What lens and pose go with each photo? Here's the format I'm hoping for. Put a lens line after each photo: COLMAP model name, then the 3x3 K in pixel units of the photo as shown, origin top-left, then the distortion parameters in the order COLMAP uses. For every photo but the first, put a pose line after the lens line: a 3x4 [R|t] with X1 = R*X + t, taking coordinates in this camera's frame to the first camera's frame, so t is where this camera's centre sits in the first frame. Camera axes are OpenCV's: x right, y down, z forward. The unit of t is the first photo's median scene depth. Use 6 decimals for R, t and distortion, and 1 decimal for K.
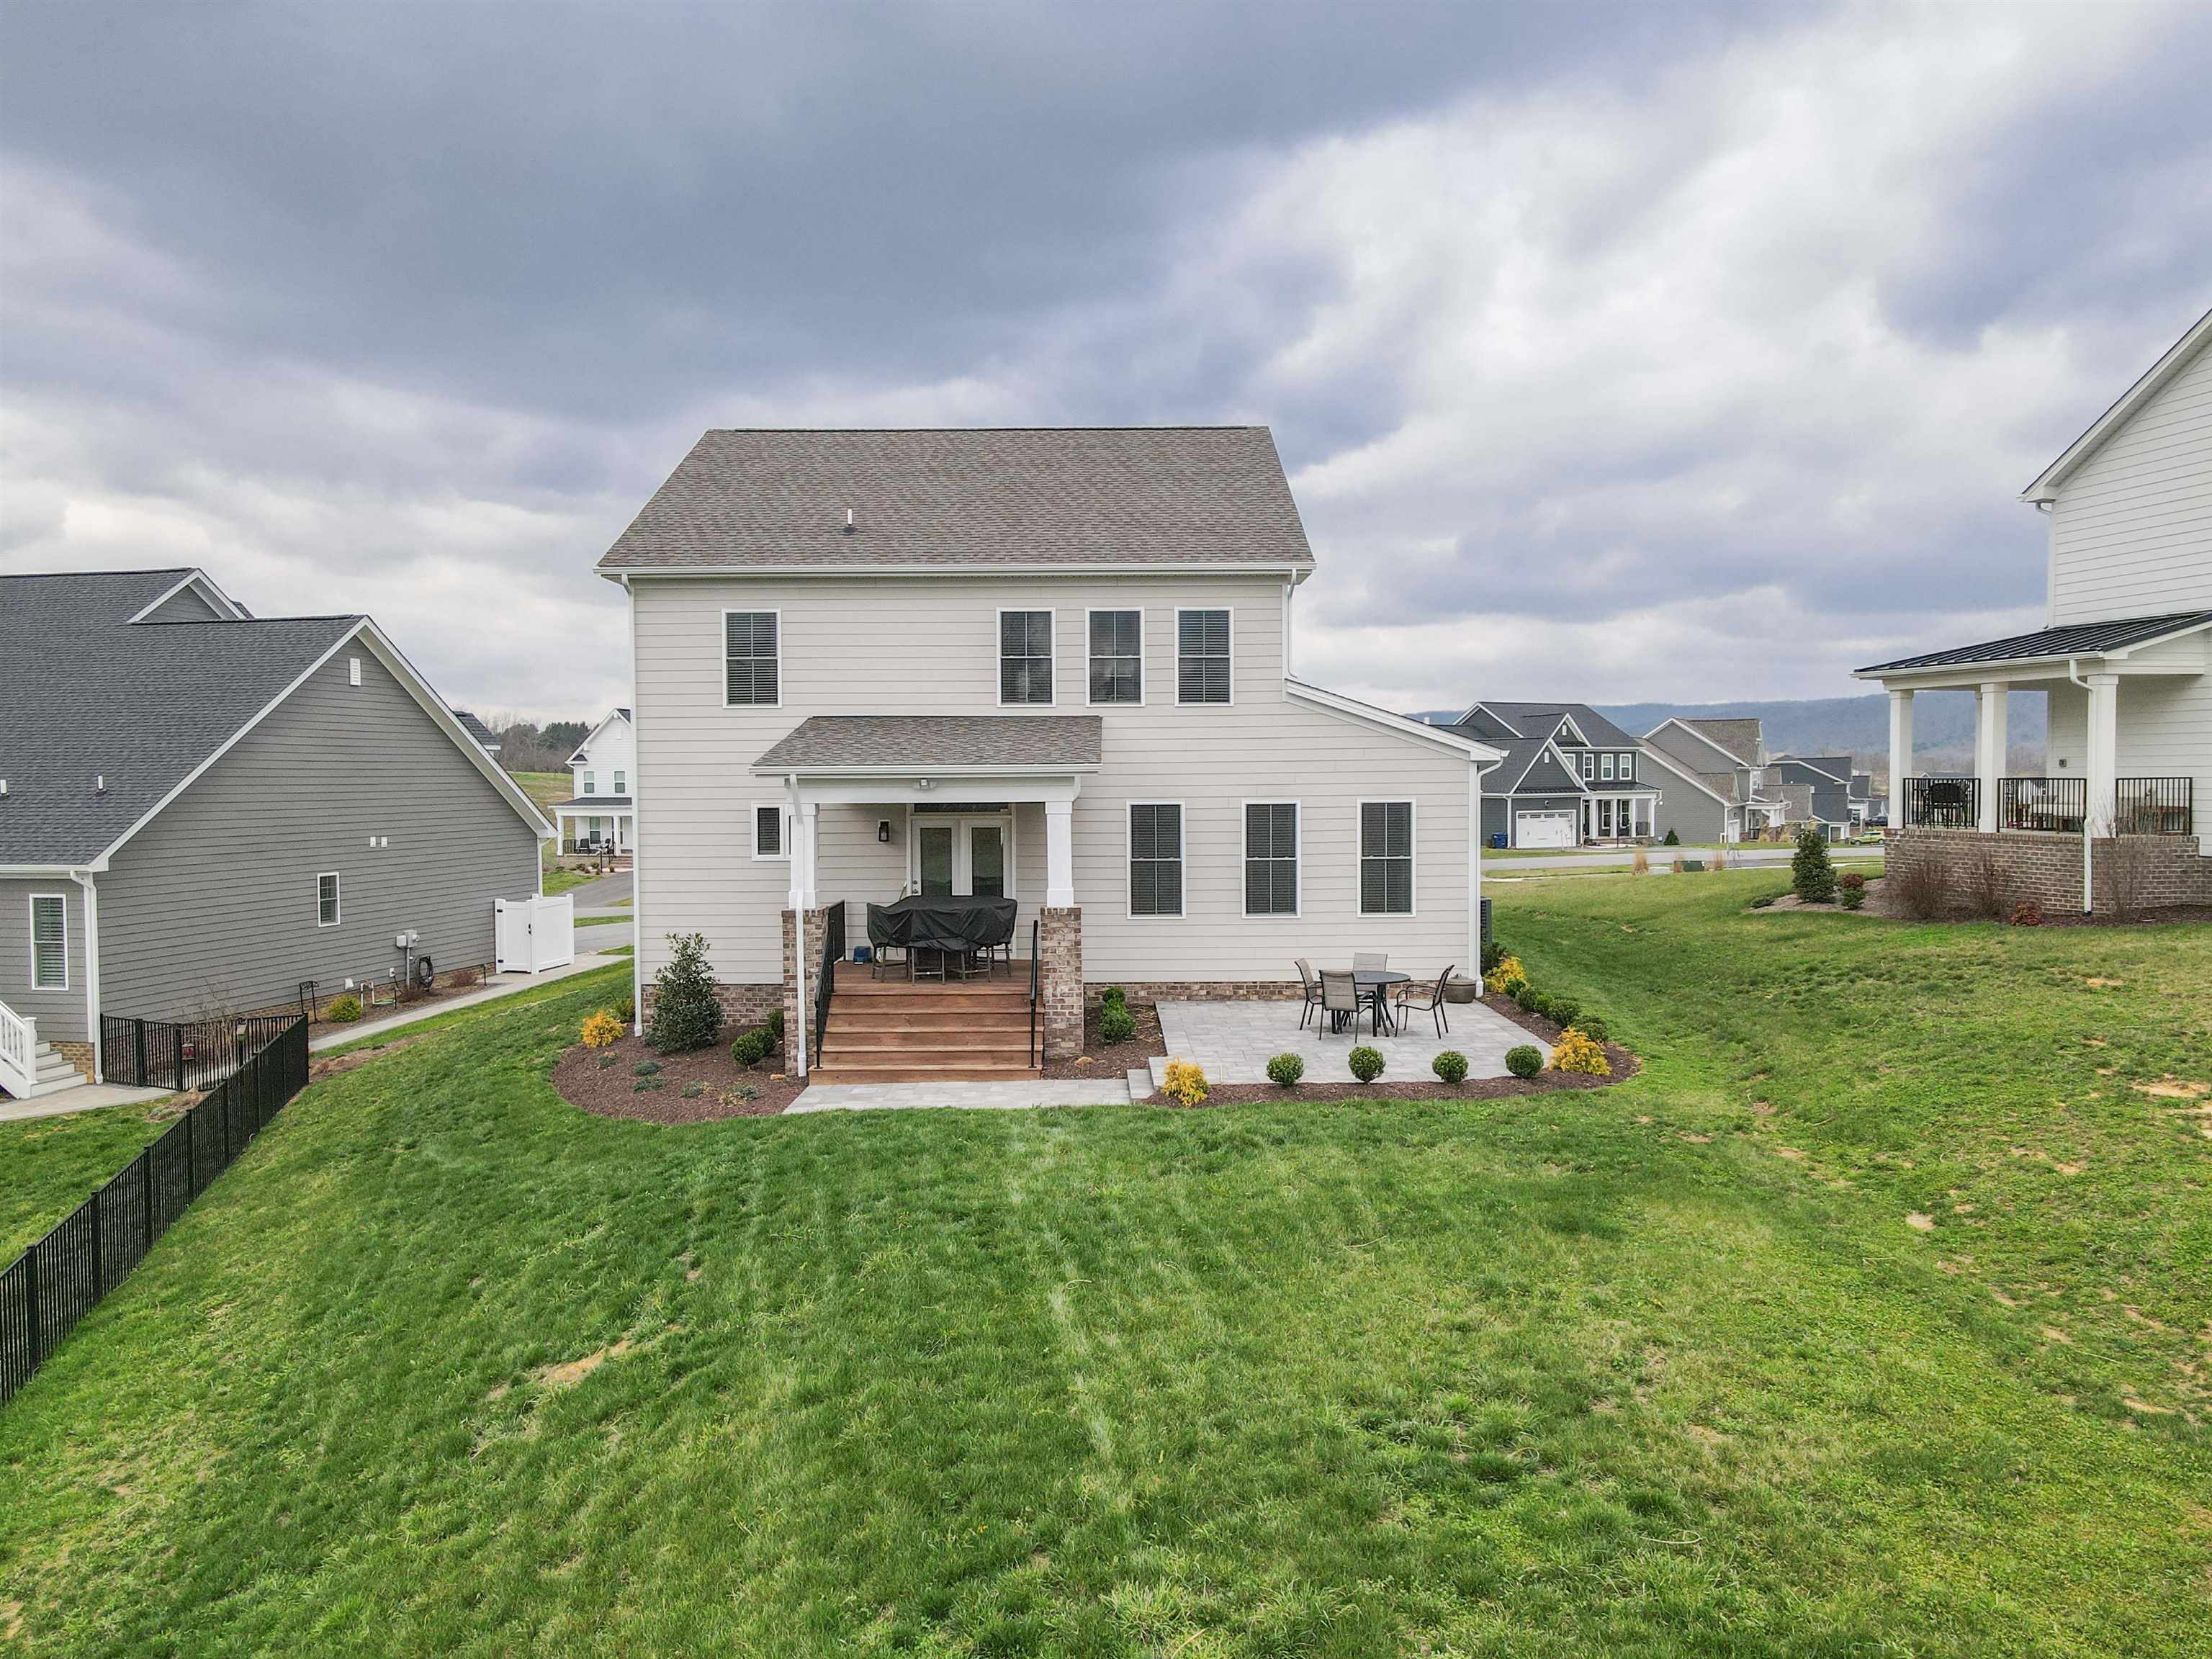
lens RADIAL K [[1608.4, 0, 1106.0], [0, 1608.4, 829.5], [0, 0, 1]] dist [0.003567, 0.030797]
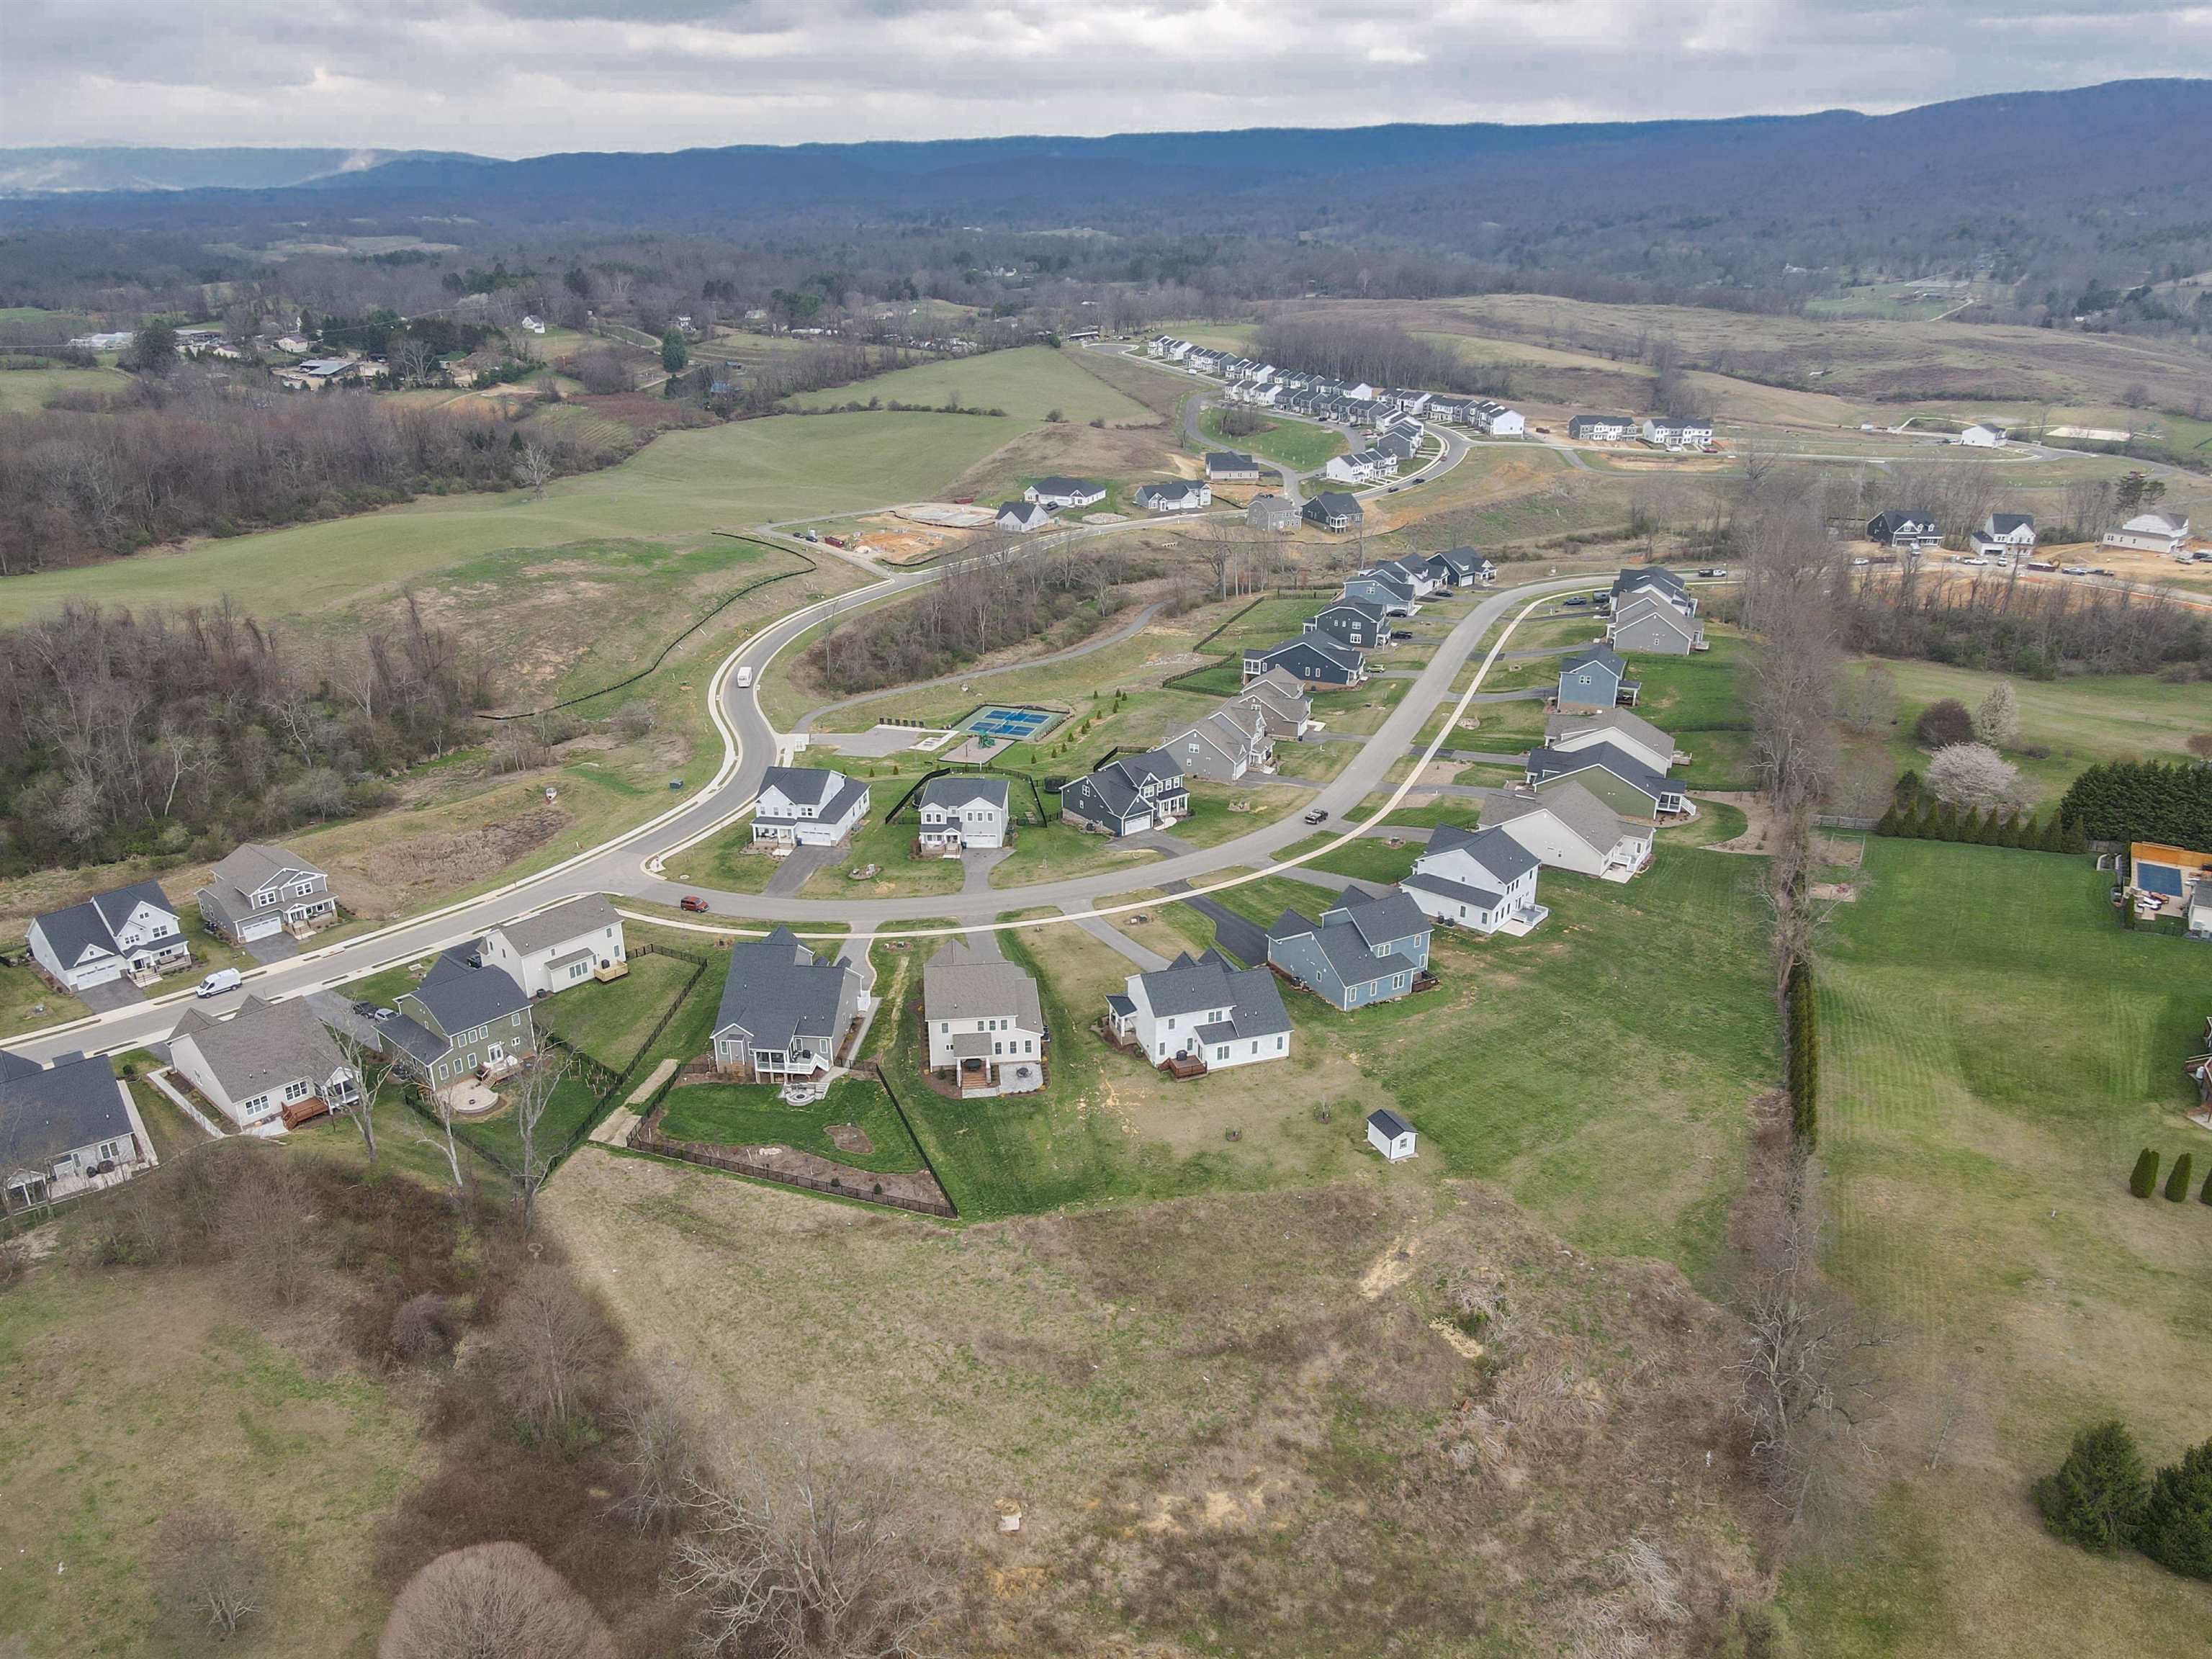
lens RADIAL K [[1608.4, 0, 1106.0], [0, 1608.4, 829.5], [0, 0, 1]] dist [0.003567, 0.030797]
pose [[0.993863, -0.038655, 0.103640, -0.216250], [0.000599, 0.938820, 0.344409, -3.643630], [-0.110613, -0.342233, 0.933082, -5.934146]]
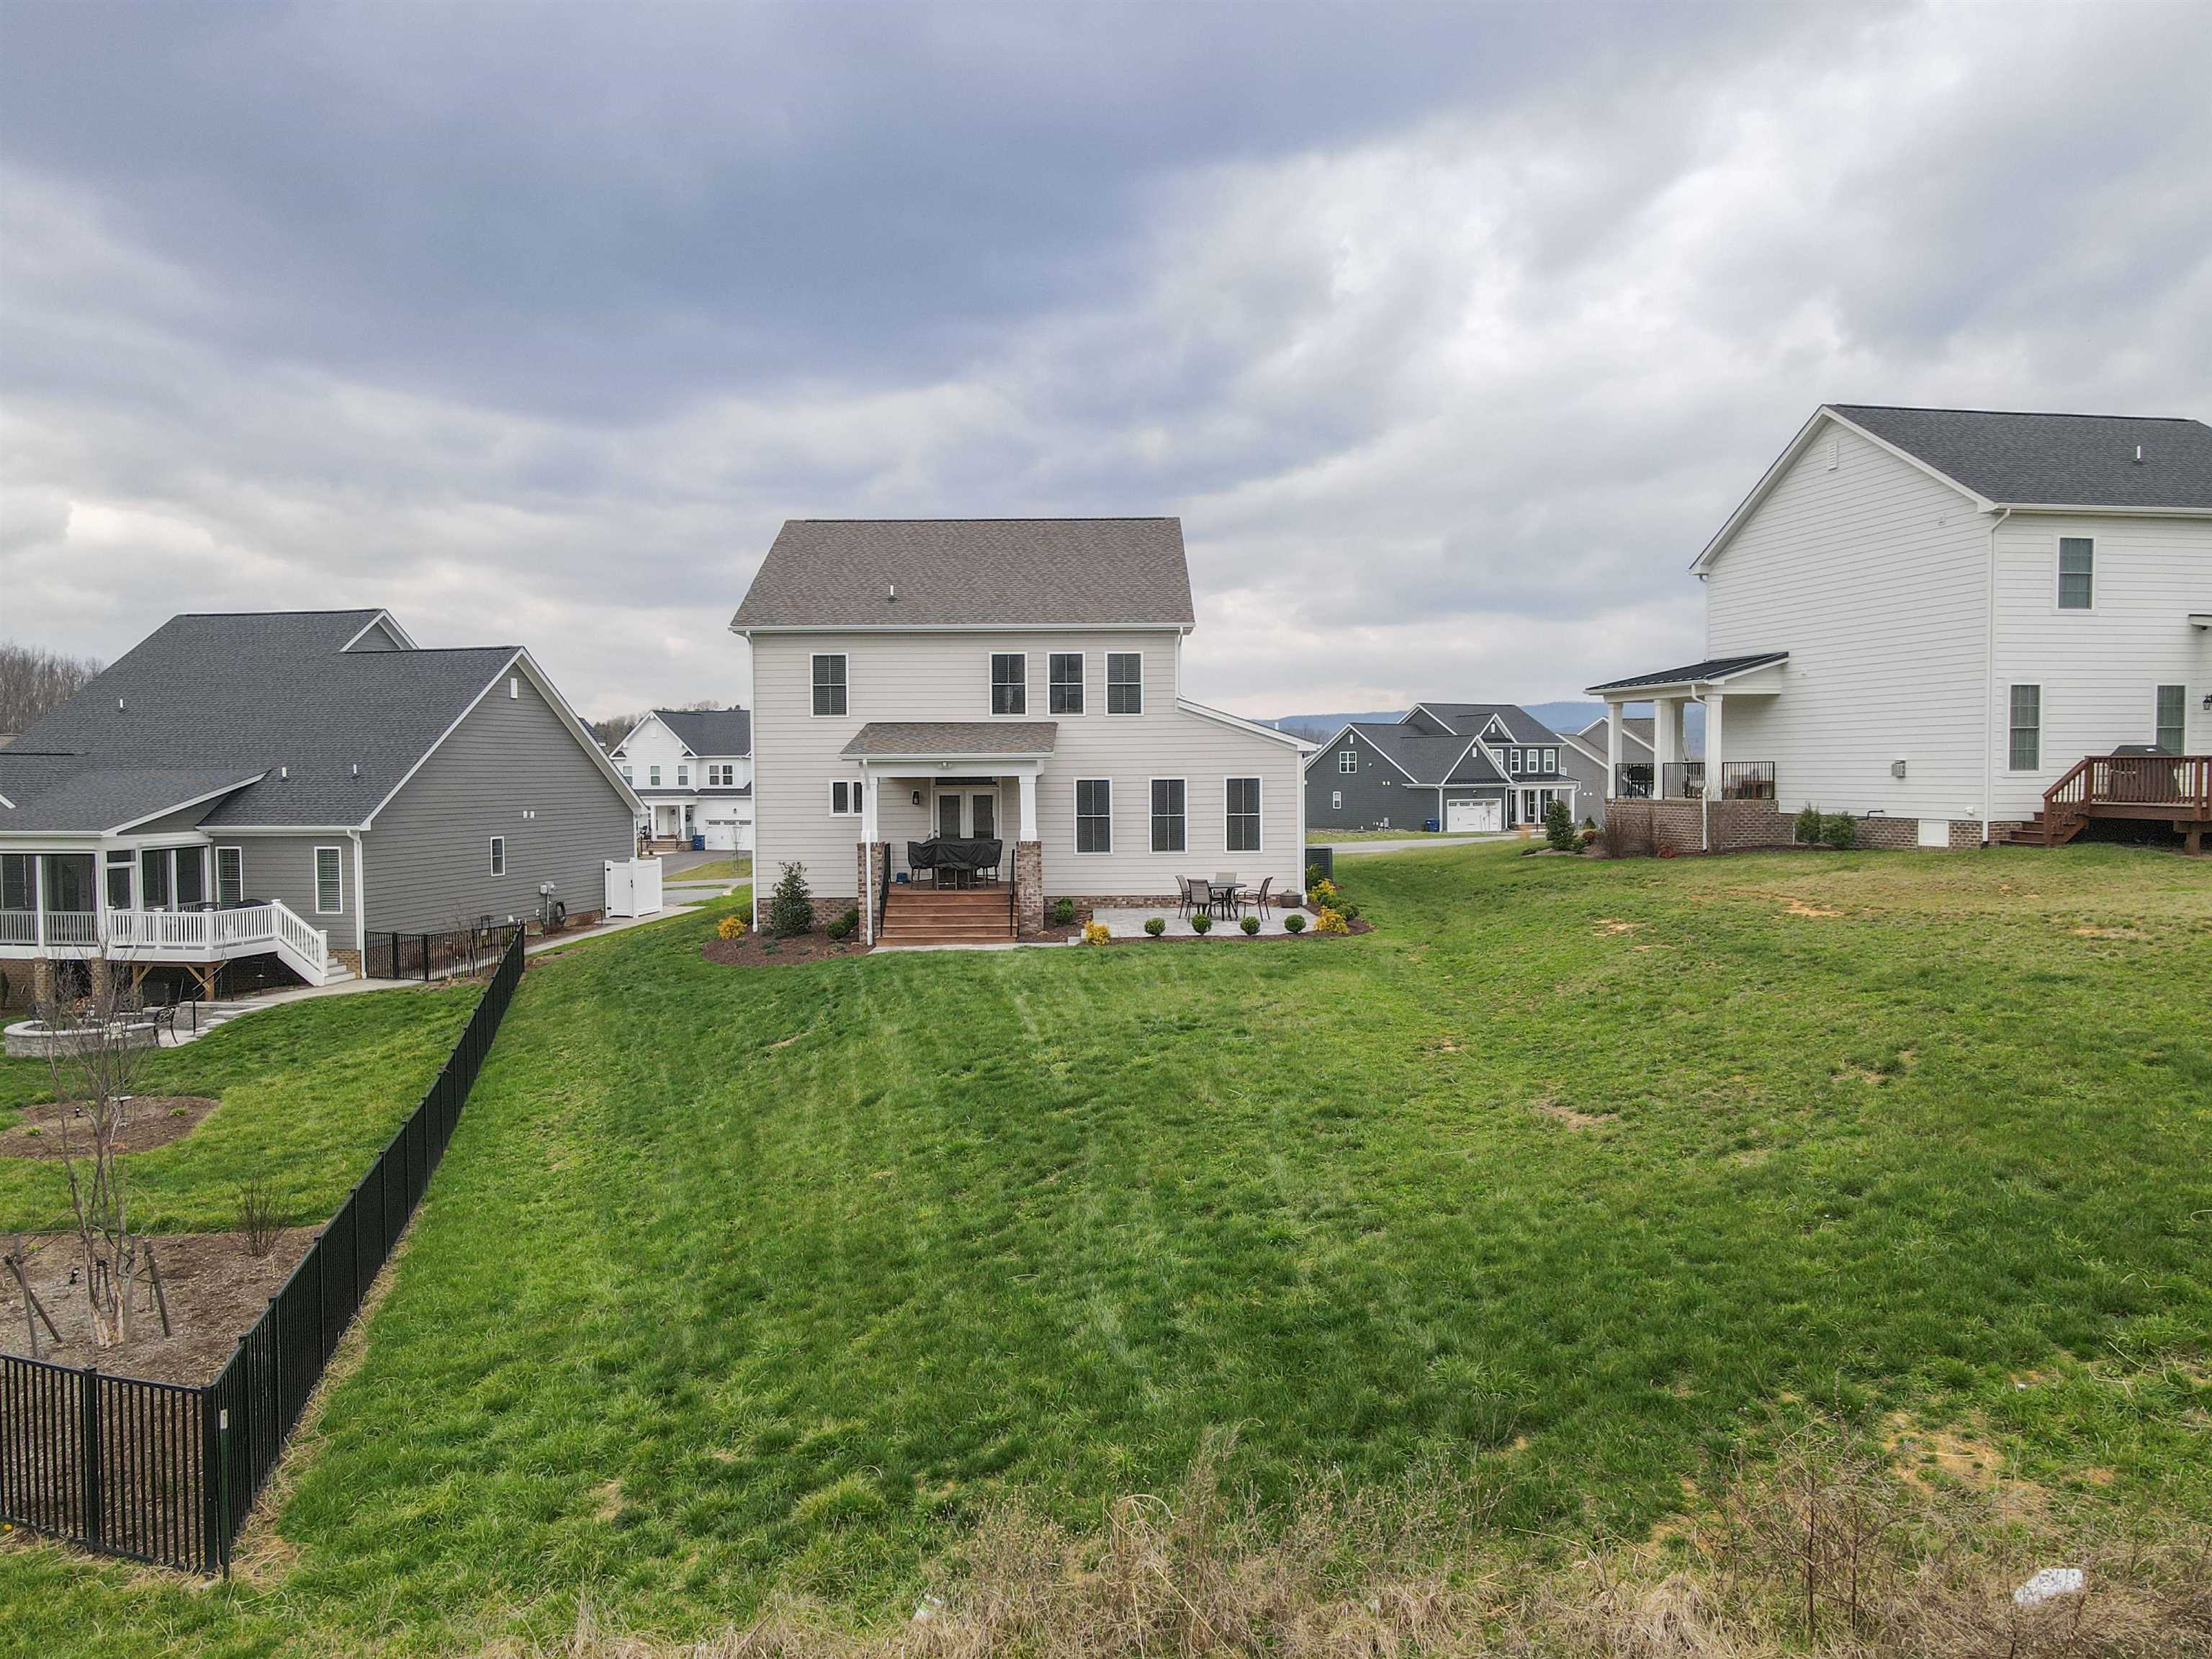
lens RADIAL K [[1608.4, 0, 1106.0], [0, 1608.4, 829.5], [0, 0, 1]] dist [0.003567, 0.030797]
pose [[0.999990, -0.001879, 0.003981, 0.037015], [0.001873, 0.999997, 0.001490, 0.029464], [-0.003984, -0.001483, 0.999991, -0.533066]]
